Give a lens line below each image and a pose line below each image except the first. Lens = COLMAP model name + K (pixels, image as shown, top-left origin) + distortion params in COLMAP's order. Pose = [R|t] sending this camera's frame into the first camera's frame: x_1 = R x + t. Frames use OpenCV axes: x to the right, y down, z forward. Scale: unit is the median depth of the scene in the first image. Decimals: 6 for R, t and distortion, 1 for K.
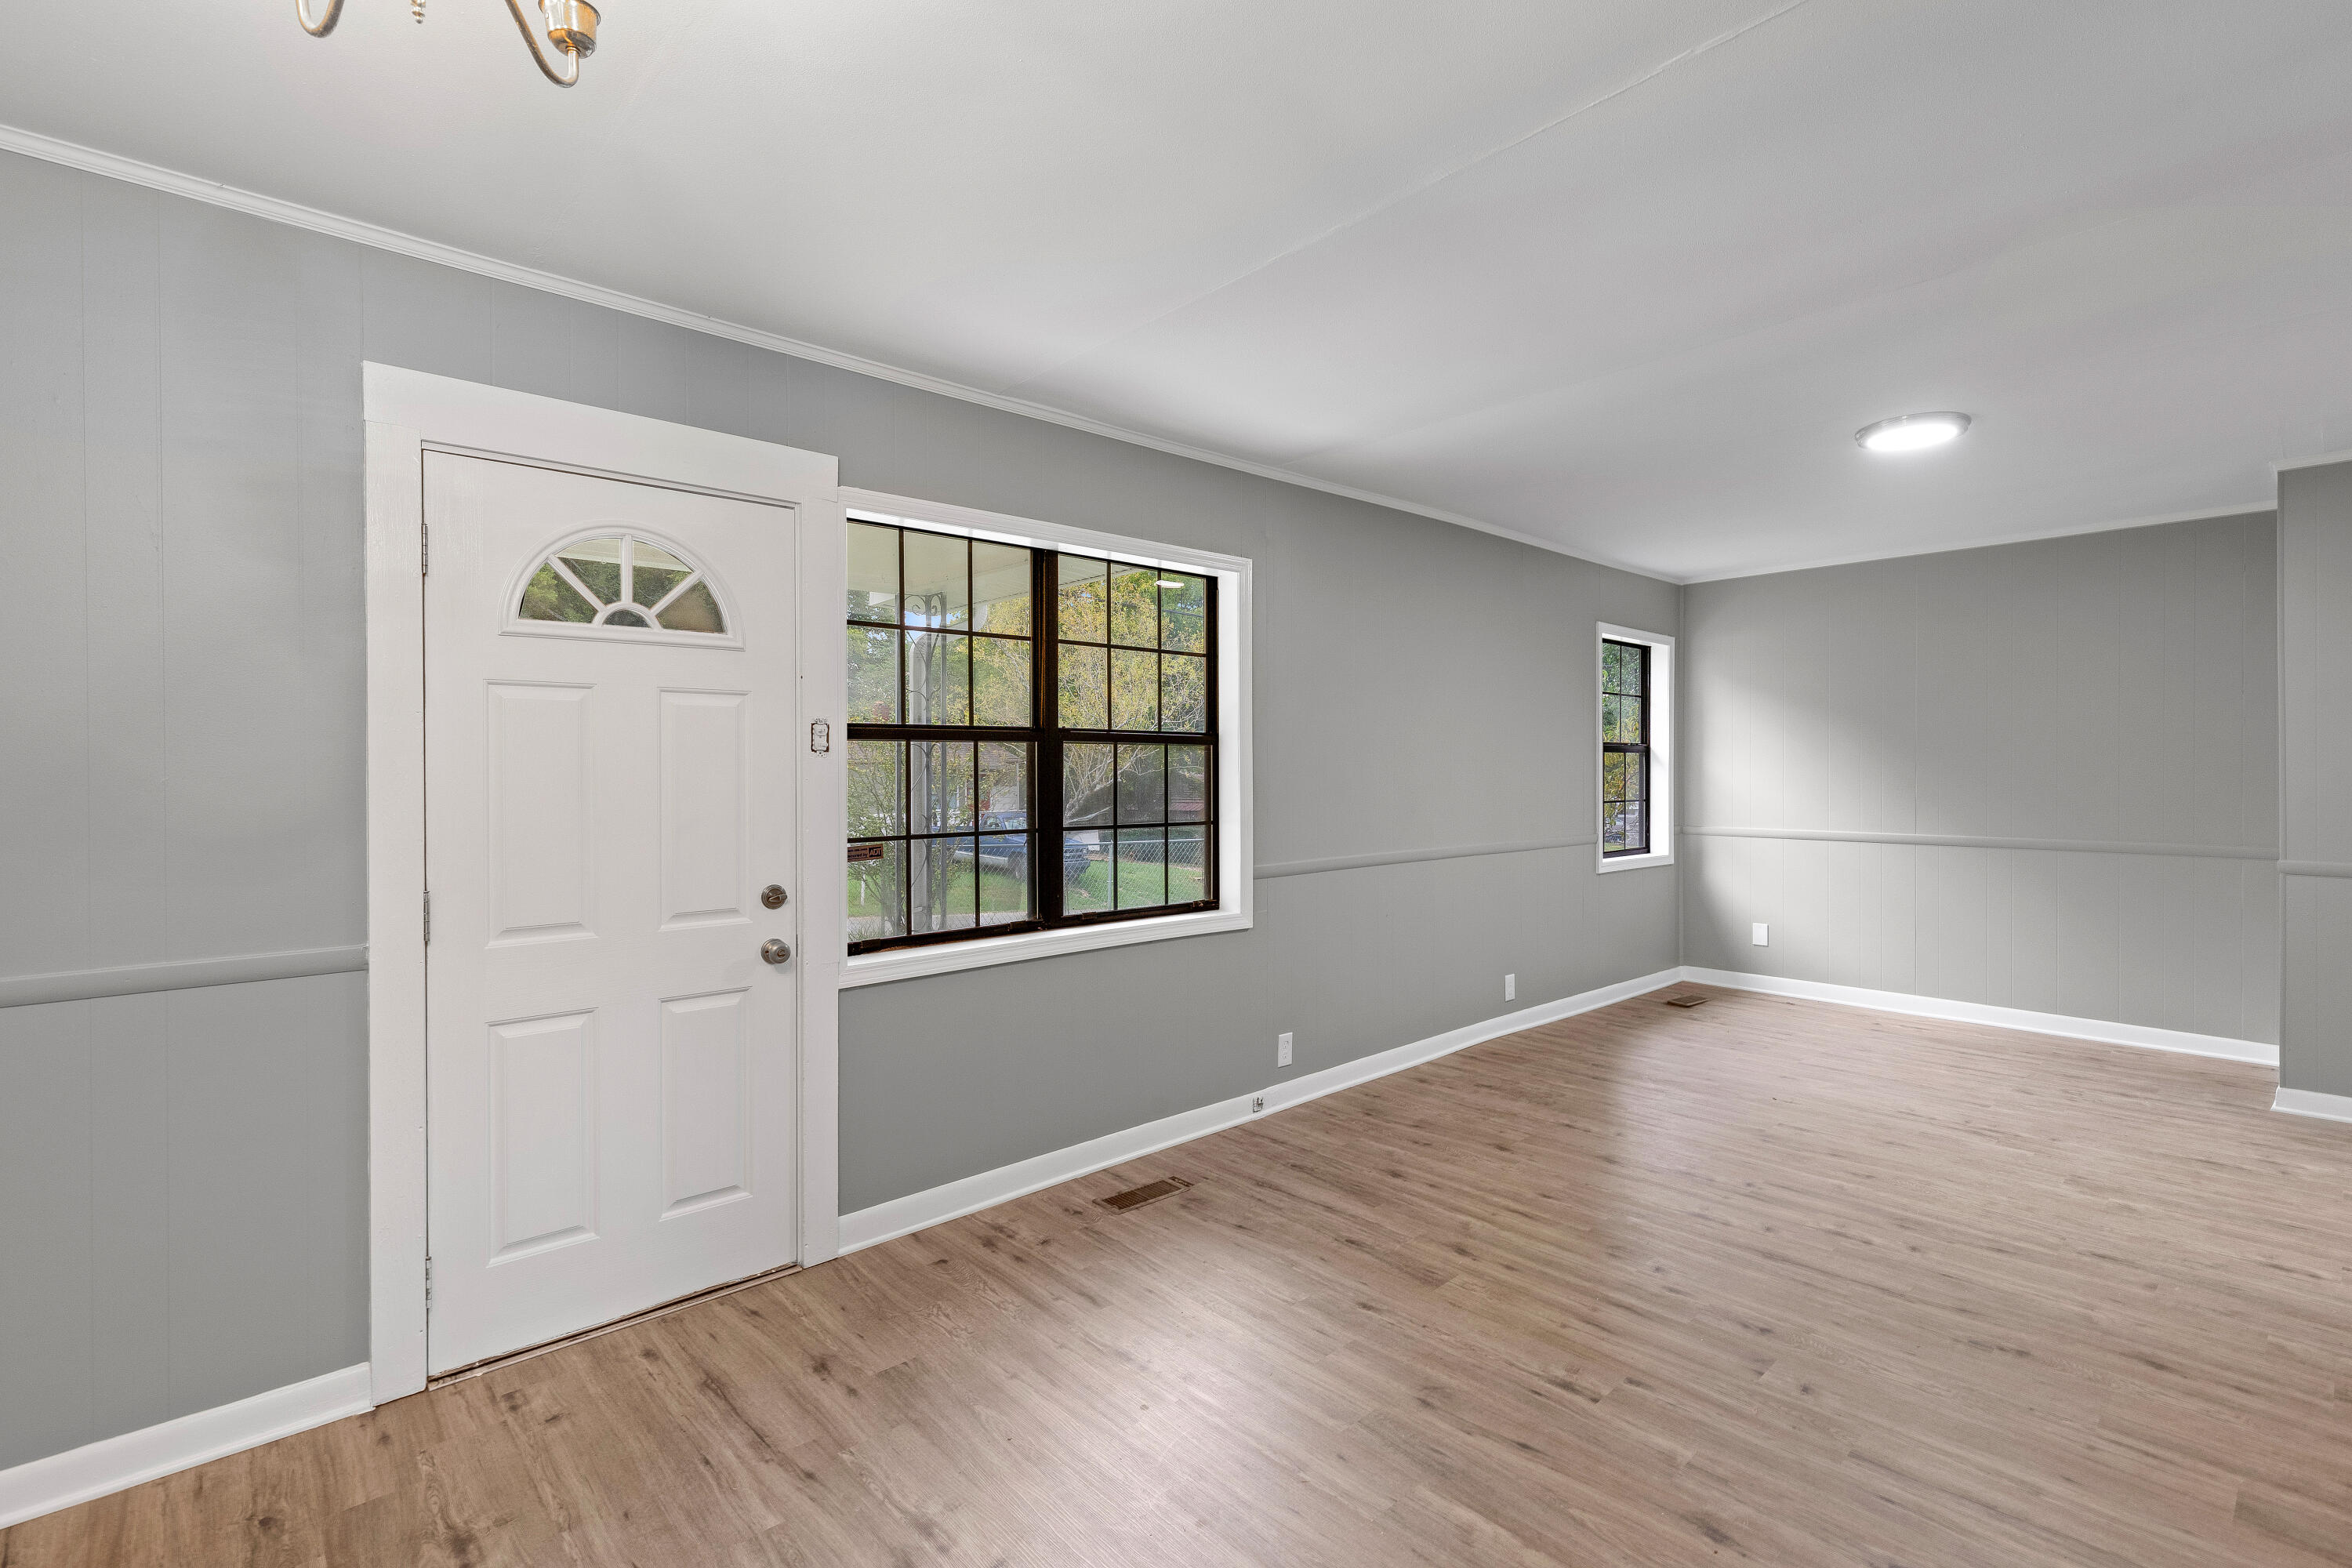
lens RADIAL K [[1108.9, 0, 1176.0], [0, 1108.9, 784.0], [0, 0, 1]] dist [0.004076, 0.000176]
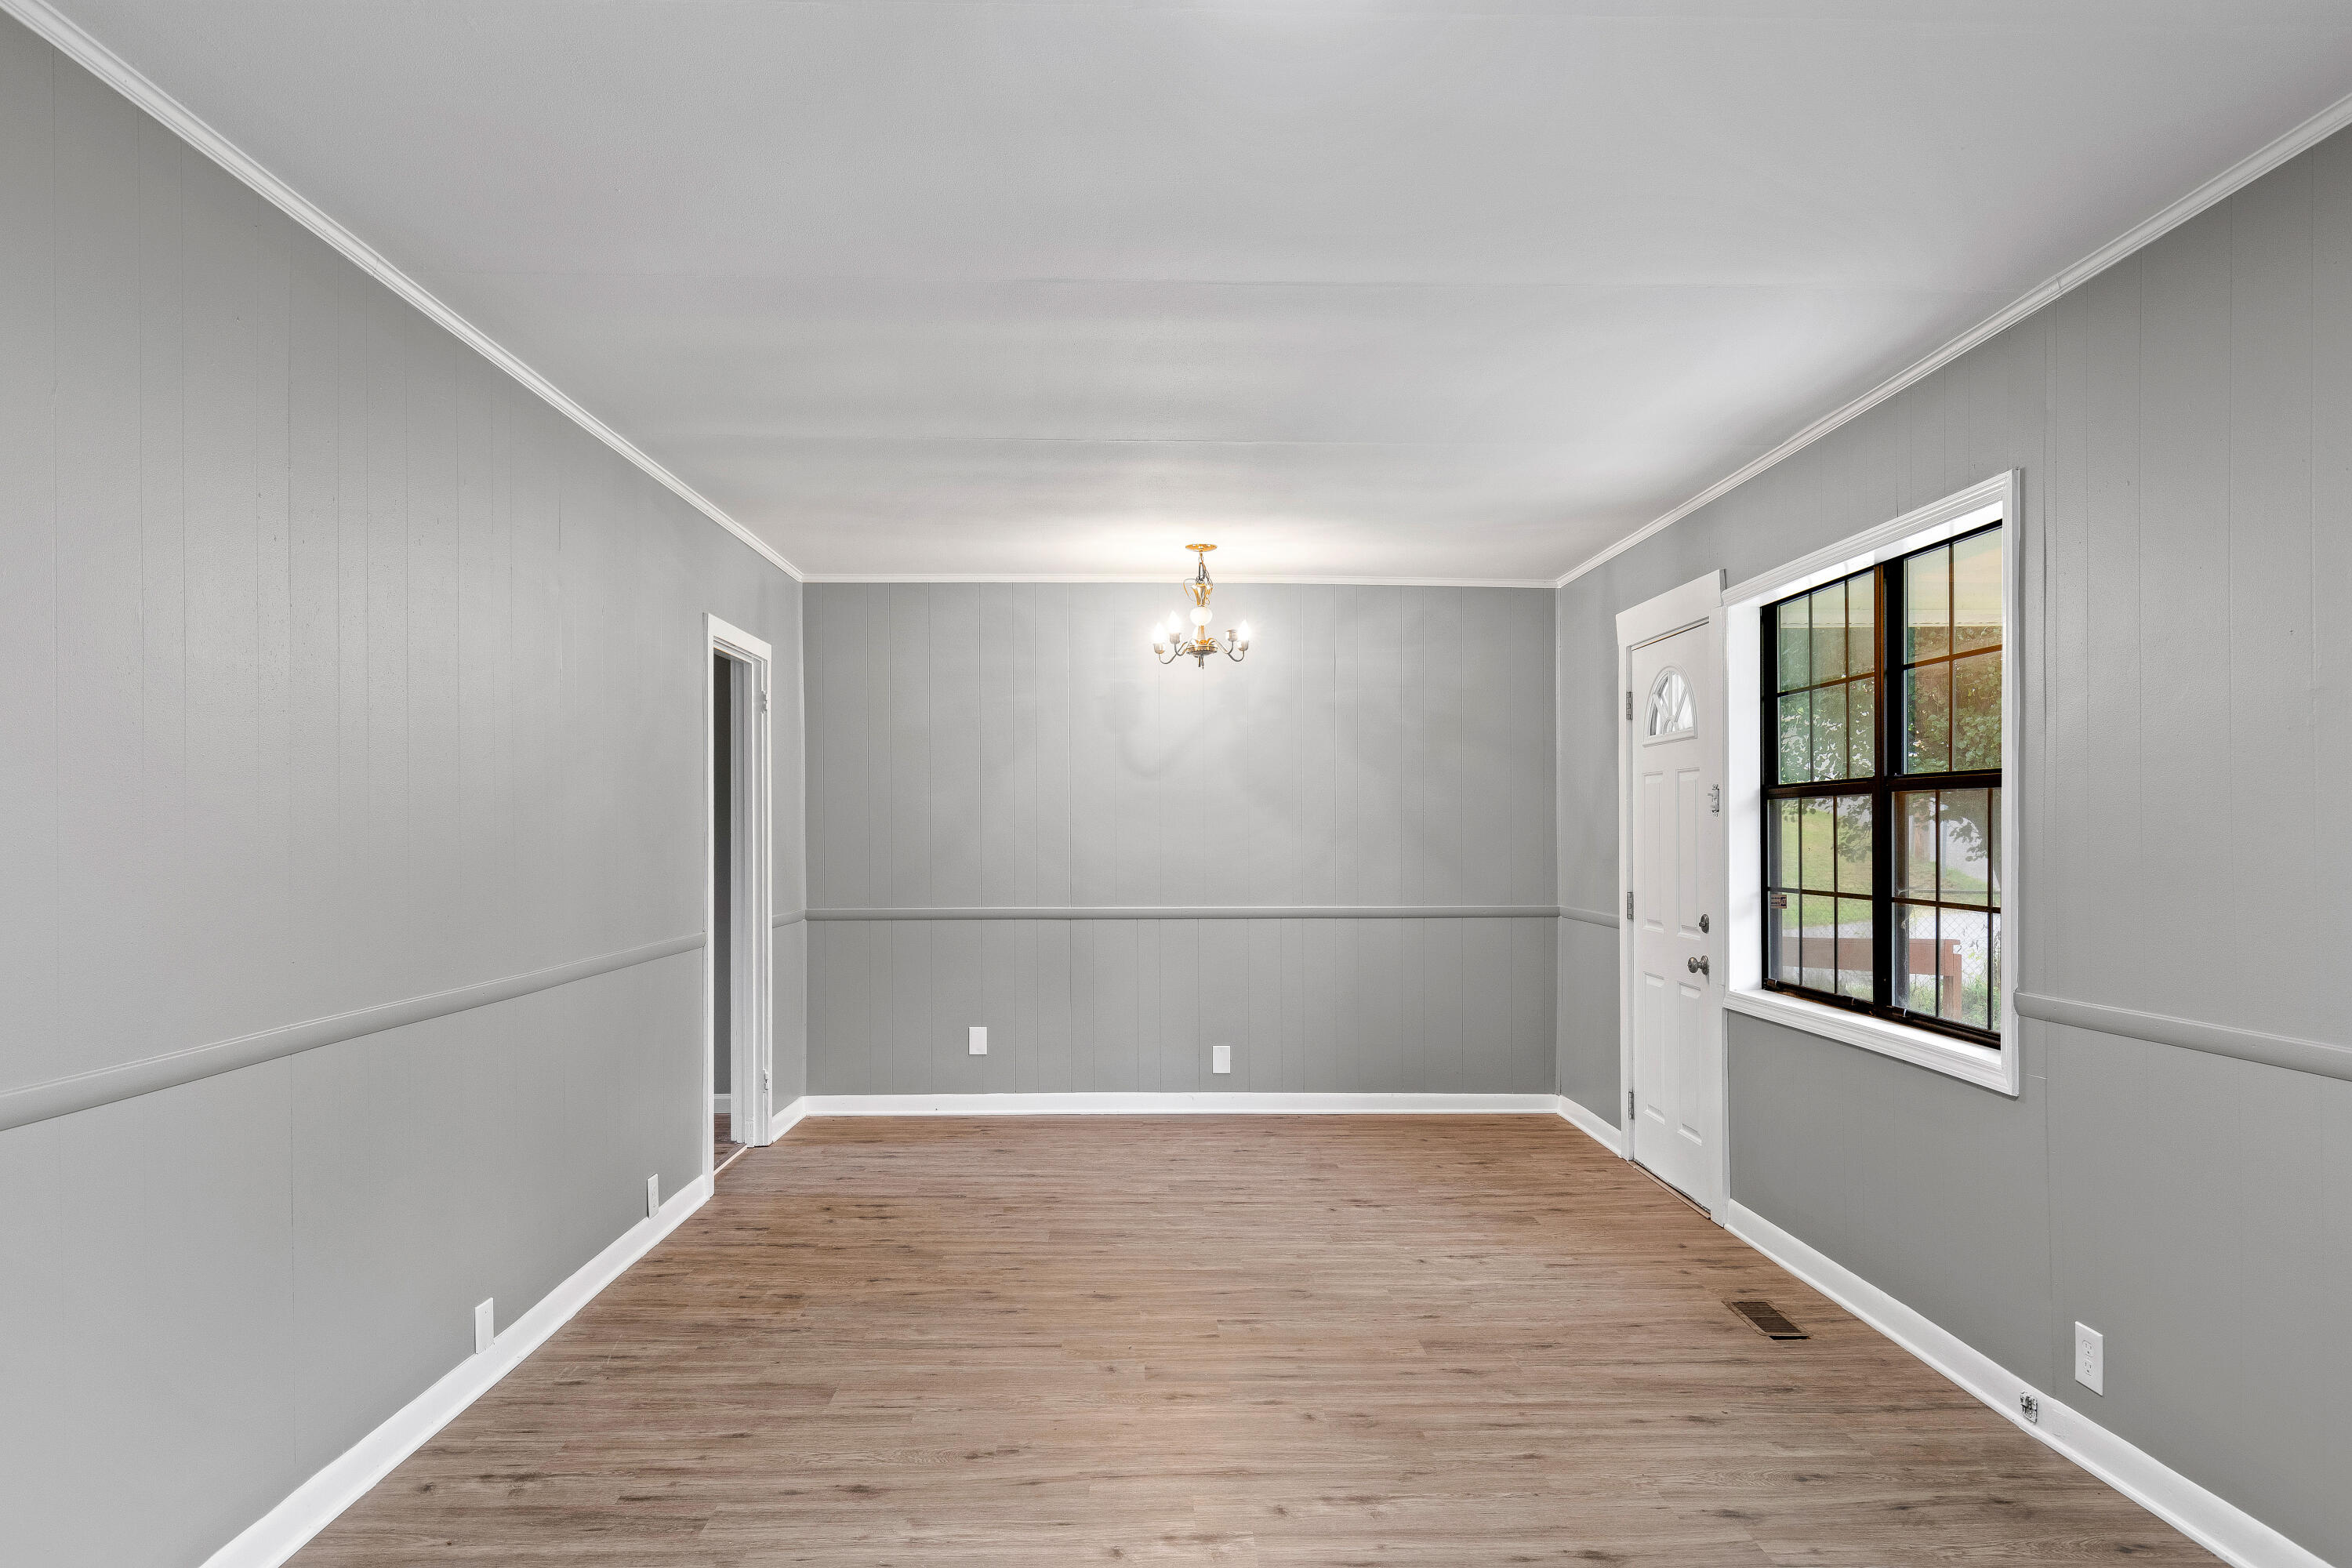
lens RADIAL K [[3032.2, 0, 1176.0], [0, 3032.2, 784.0], [0, 0, 1]] dist [0.006380, -0.000372]
pose [[-0.723674, -0.003509, -0.690133, 2.049416], [-0.004475, 0.999990, -0.000391, -0.045917], [0.690128, 0.002806, -0.723682, 2.530370]]
